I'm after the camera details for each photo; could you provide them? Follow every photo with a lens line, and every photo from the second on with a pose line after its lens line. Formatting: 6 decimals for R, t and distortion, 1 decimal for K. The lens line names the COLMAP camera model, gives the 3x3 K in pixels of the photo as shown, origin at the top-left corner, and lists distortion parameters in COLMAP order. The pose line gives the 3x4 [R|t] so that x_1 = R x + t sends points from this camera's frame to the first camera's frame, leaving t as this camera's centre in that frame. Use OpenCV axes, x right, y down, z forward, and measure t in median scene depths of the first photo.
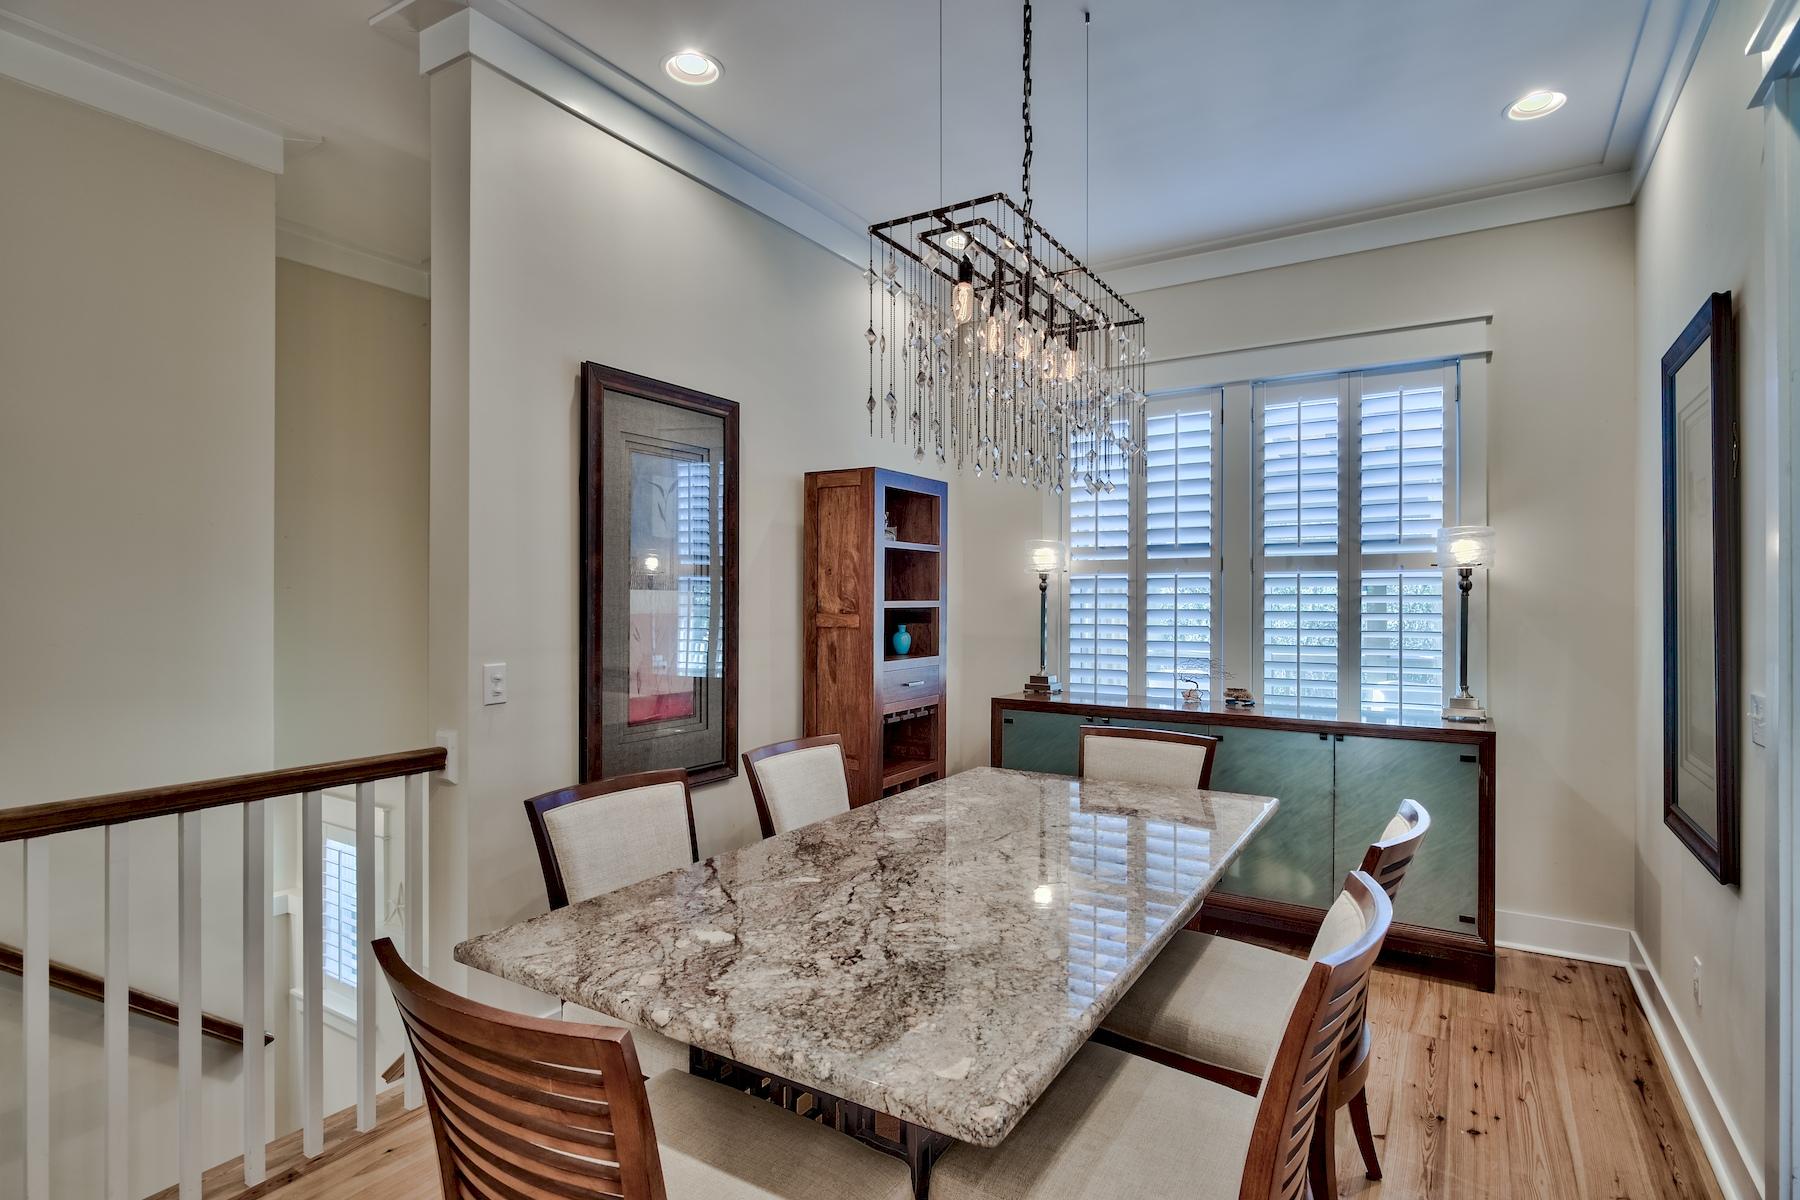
lens RADIAL K [[890.7, 0, 920.4], [0, 890.7, 602.4], [0, 0, 1]] dist [0.001668, -0.004030]
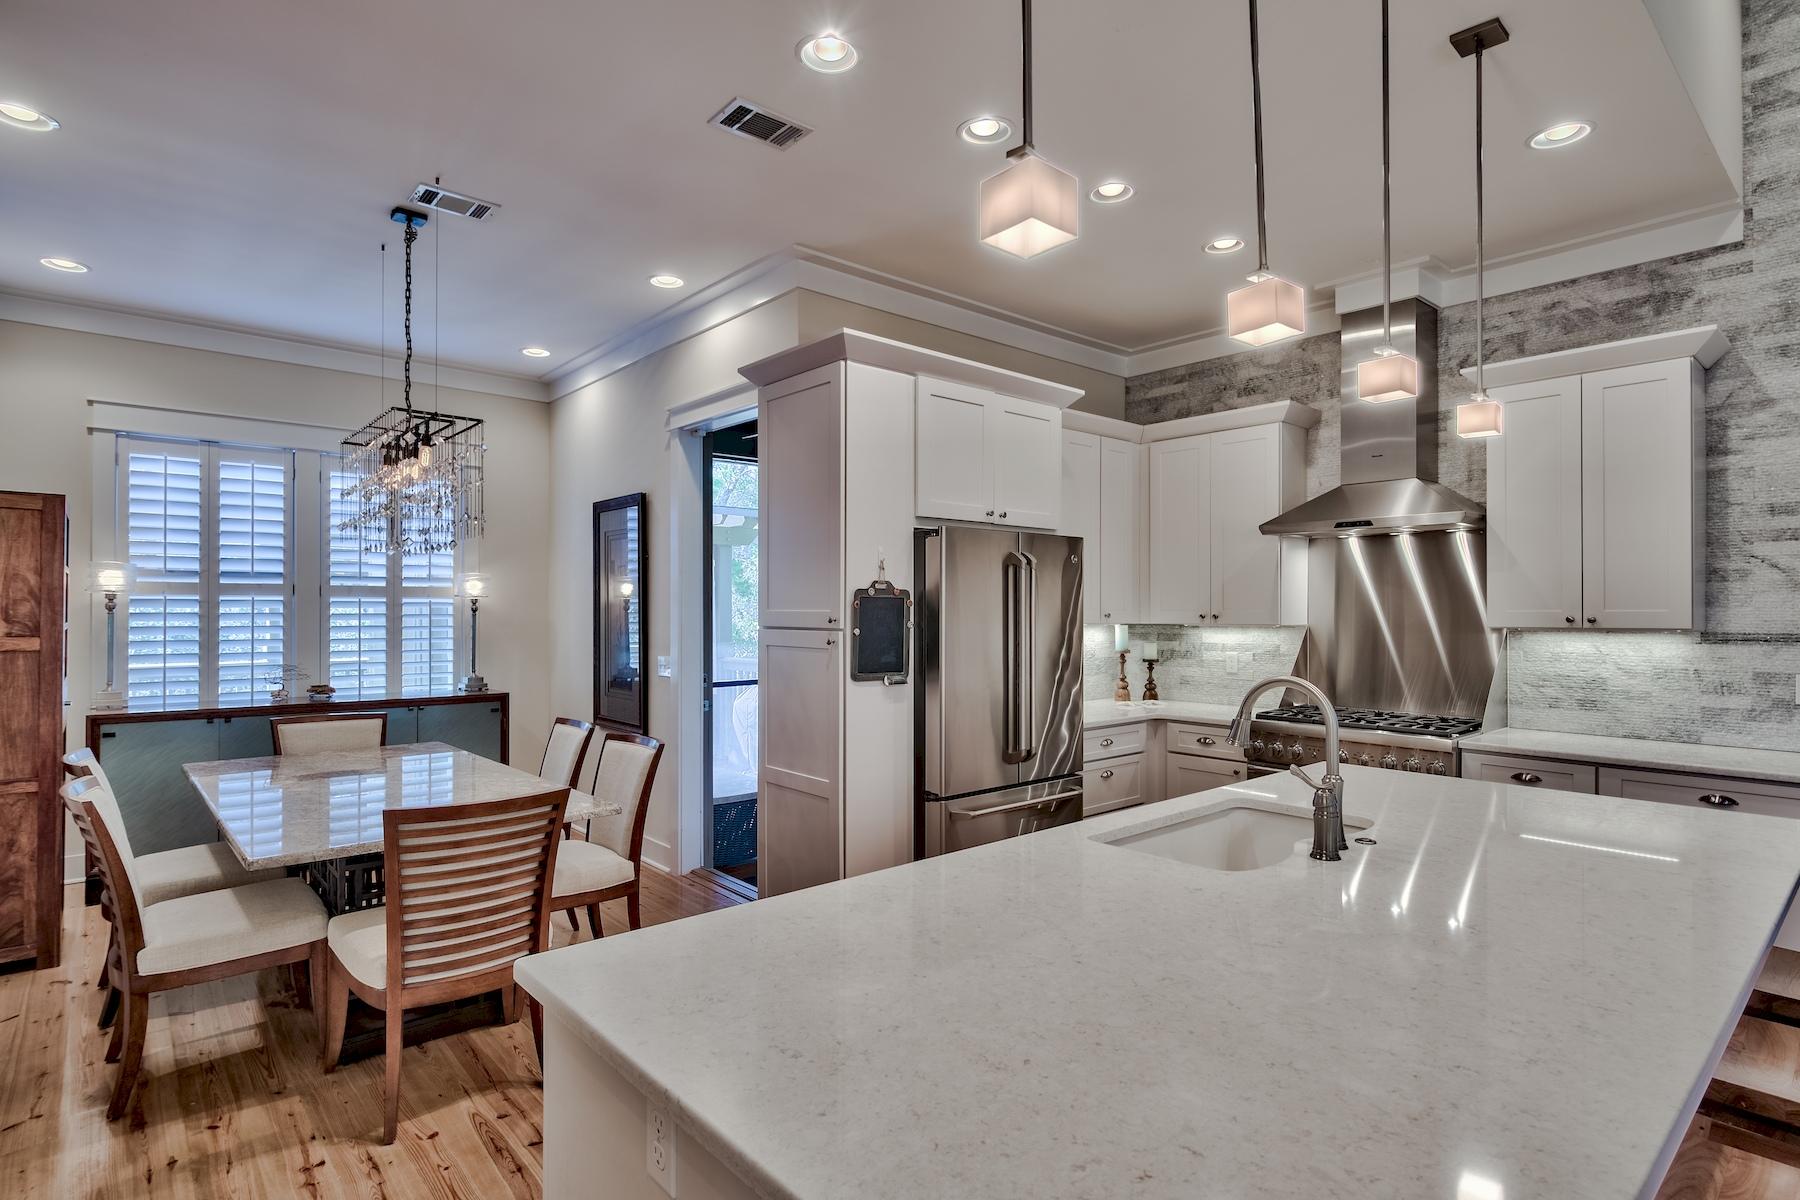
lens RADIAL K [[890.7, 0, 868.5], [0, 890.7, 611.7], [0, 0, 1]] dist [0.001668, -0.004030]
pose [[0.310233, -0.002557, 0.950657, -0.655232], [-0.001175, 0.999995, 0.003073, -0.017542], [-0.950660, -0.002071, 0.310228, -0.187080]]
